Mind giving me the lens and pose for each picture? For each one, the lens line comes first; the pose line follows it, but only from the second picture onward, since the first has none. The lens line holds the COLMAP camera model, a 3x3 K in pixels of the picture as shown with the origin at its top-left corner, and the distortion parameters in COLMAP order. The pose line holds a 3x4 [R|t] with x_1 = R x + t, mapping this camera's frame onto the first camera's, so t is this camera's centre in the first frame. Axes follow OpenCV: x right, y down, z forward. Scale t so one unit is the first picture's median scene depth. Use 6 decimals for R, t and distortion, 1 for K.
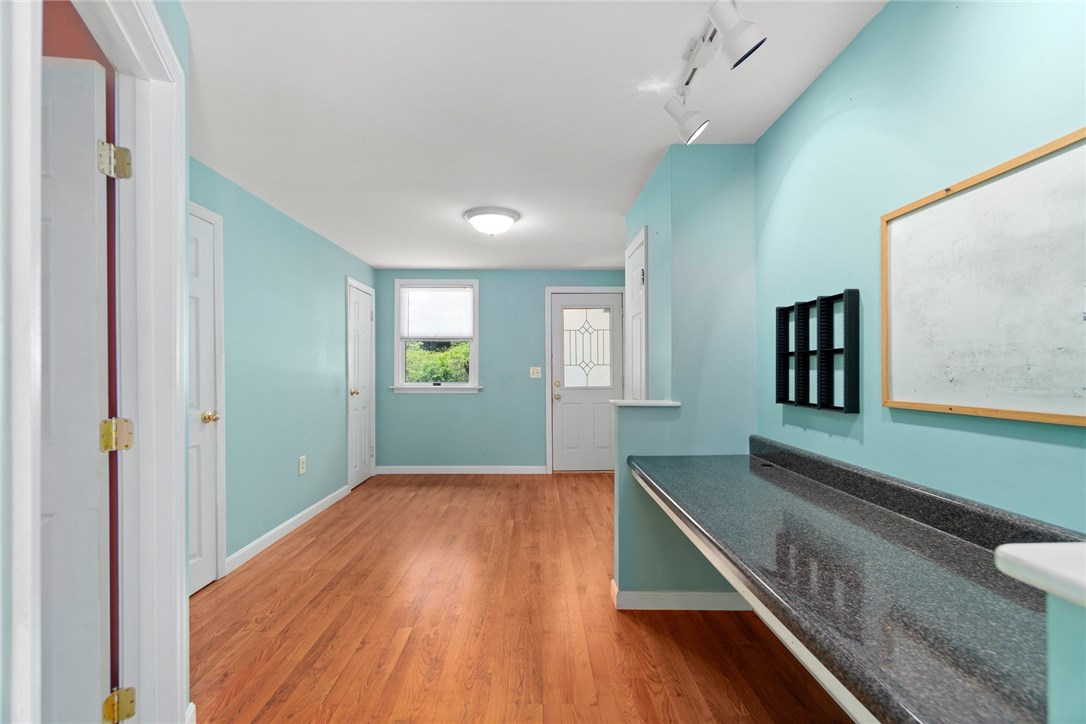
lens RADIAL K [[480.2, 0, 534.9], [0, 480.2, 371.7], [0, 0, 1]] dist [-0.001754, 0.000035]
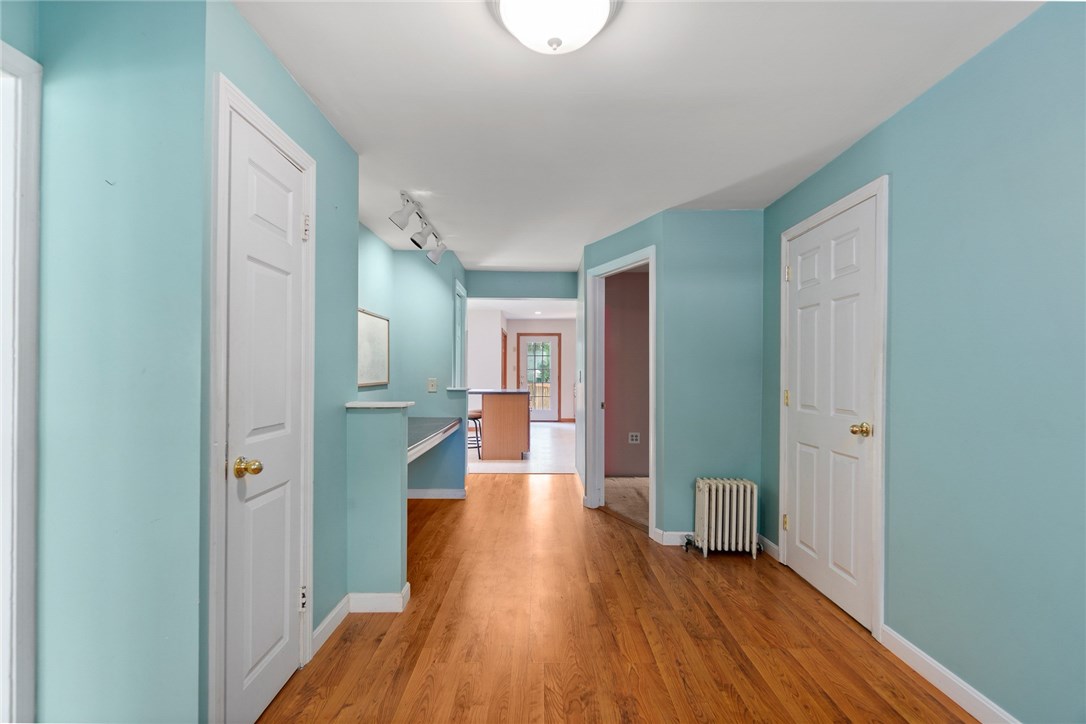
lens RADIAL K [[480.2, 0, 534.9], [0, 480.2, 371.7], [0, 0, 1]] dist [-0.001754, 0.000035]
pose [[-0.999936, -0.004779, 0.010299, -0.094399], [-0.004759, 0.999987, 0.001948, -0.007402], [-0.010308, 0.001899, -0.999945, 1.697416]]
